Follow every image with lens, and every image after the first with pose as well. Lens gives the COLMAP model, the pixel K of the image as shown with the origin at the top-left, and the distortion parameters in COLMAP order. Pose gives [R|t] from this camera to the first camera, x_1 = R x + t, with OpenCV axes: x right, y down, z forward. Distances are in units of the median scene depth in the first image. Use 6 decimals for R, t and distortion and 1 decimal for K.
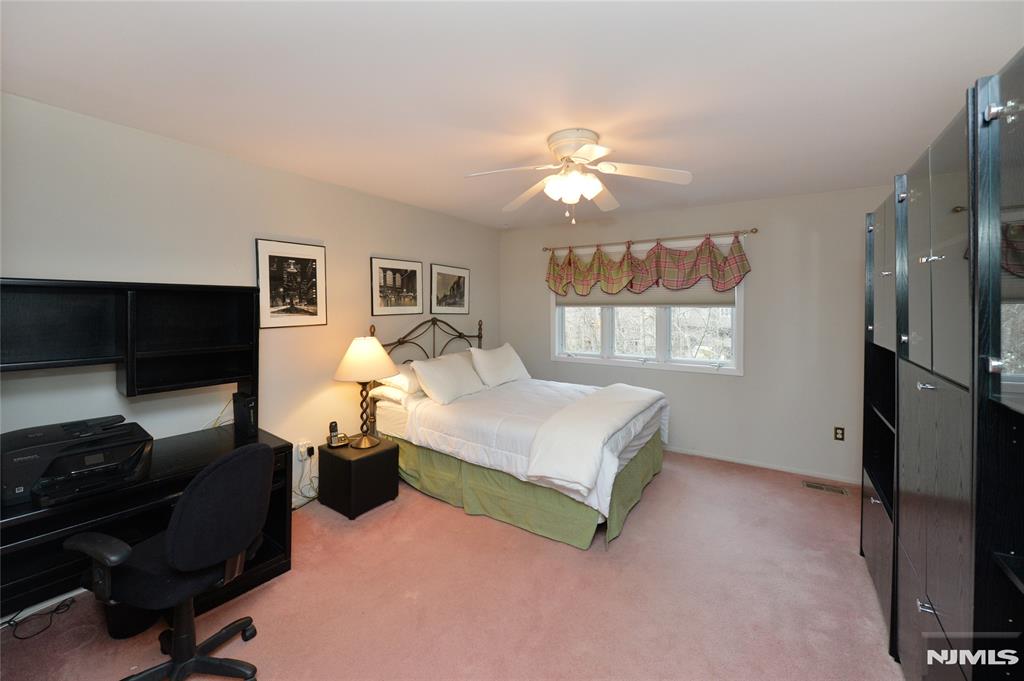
lens RADIAL K [[428.3, 0, 500.8], [0, 428.3, 313.4], [0, 0, 1]] dist [-0.004551, -0.001601]
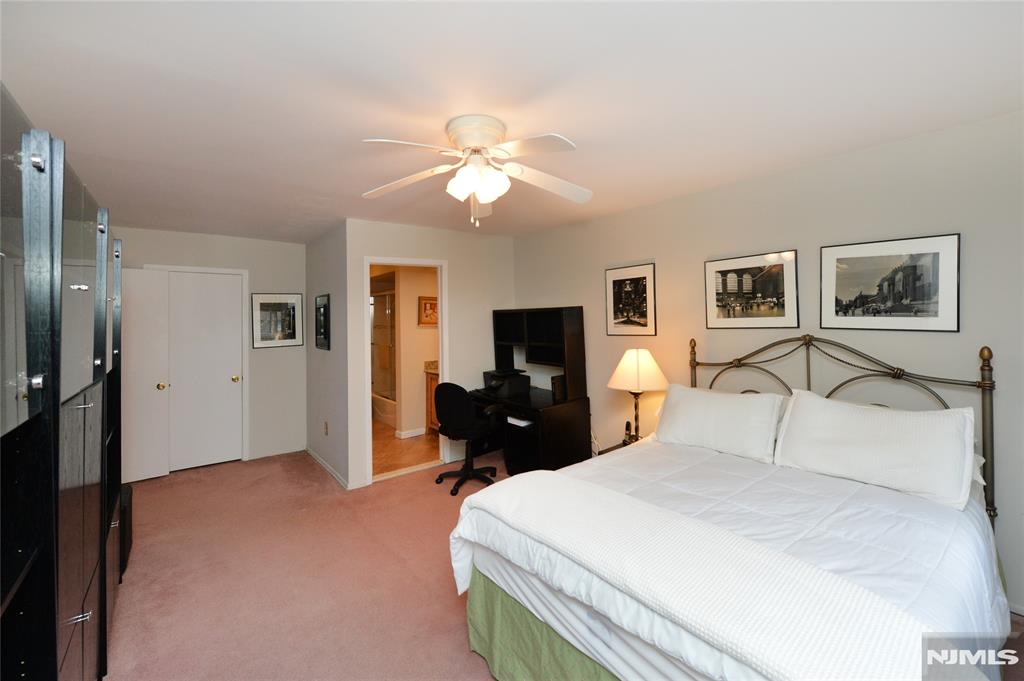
lens RADIAL K [[428.3, 0, 522.4], [0, 428.3, 314.8], [0, 0, 1]] dist [-0.004551, -0.001601]
pose [[-0.300844, -0.003325, -0.953668, 0.637242], [0.000274, 0.999994, -0.003573, -0.019388], [0.953673, -0.001336, -0.300841, 0.893121]]
